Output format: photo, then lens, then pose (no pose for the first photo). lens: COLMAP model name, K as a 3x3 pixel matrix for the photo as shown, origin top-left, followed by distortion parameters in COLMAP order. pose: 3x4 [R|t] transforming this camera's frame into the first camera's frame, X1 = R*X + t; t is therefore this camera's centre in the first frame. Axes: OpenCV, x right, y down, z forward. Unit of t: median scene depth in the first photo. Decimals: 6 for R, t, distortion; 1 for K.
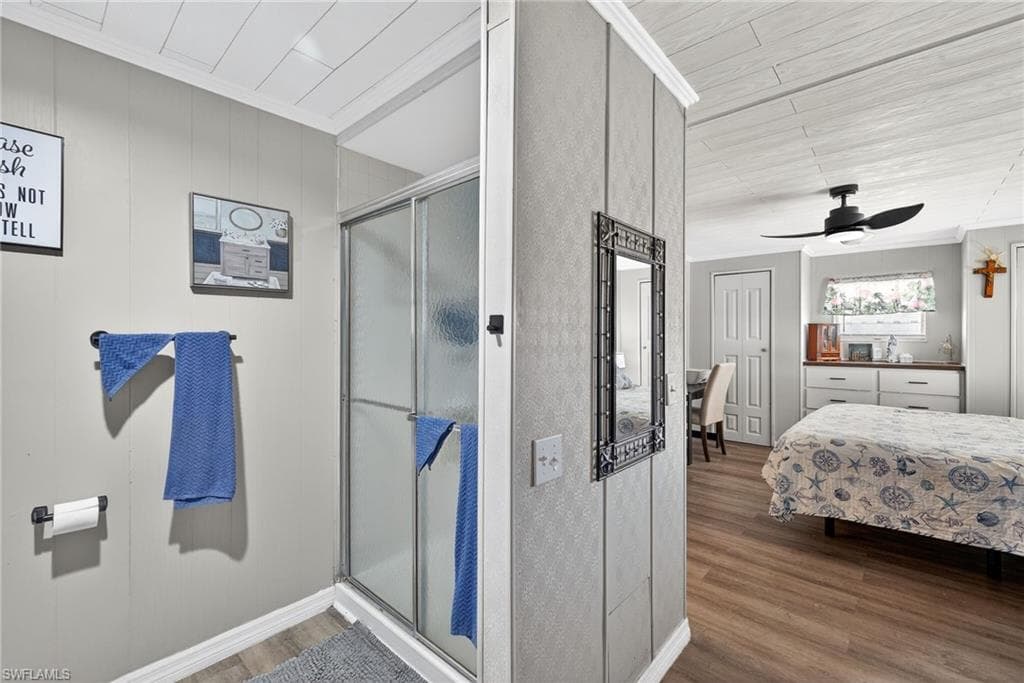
lens RADIAL K [[429.3, 0, 506.7], [0, 429.3, 341.0], [0, 0, 1]] dist [0.004647, 0.000037]
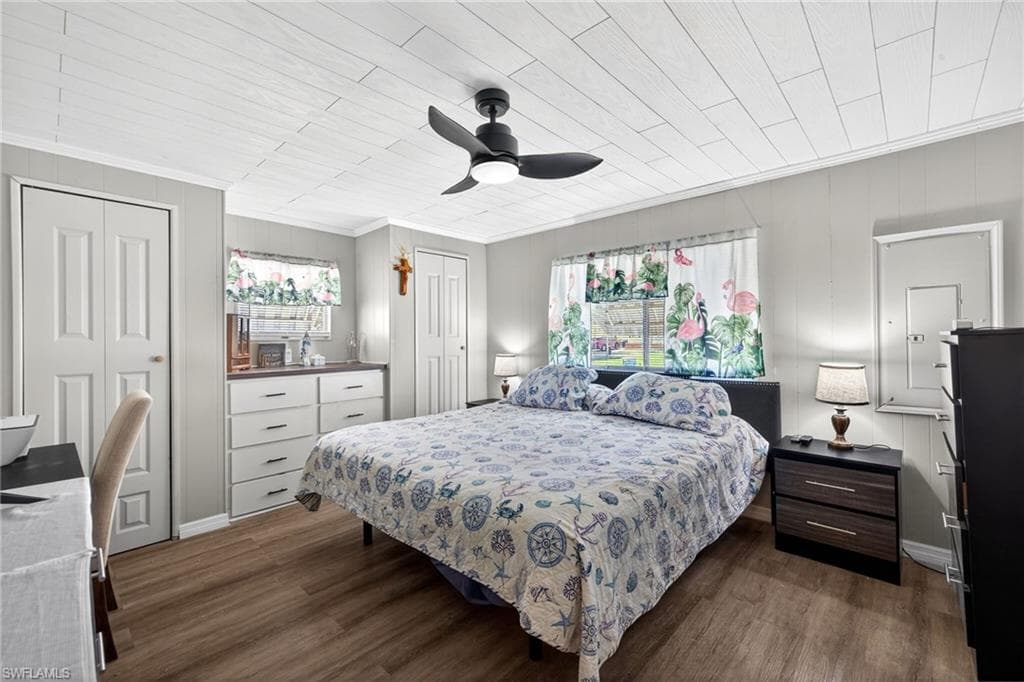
lens RADIAL K [[429.3, 0, 505.2], [0, 429.3, 337.4], [0, 0, 1]] dist [0.004647, 0.000037]
pose [[0.019574, 0.001058, 0.999808, 0.086087], [0.019307, 0.999813, -0.001436, 0.004157], [-0.999622, 0.019331, 0.019550, 0.592155]]
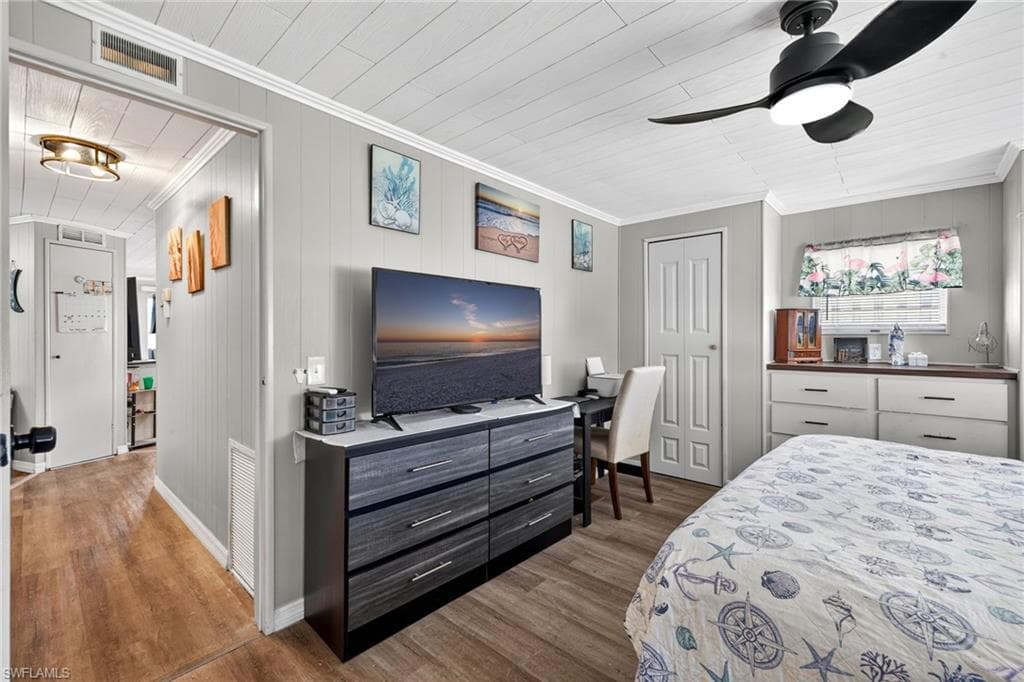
lens RADIAL K [[429.3, 0, 508.2], [0, 429.3, 338.9], [0, 0, 1]] dist [0.004647, 0.000037]
pose [[0.999961, -0.001394, 0.008768, 0.273481], [0.001388, 0.999999, 0.000644, 0.007238], [-0.008769, -0.000632, 0.999961, 0.322490]]
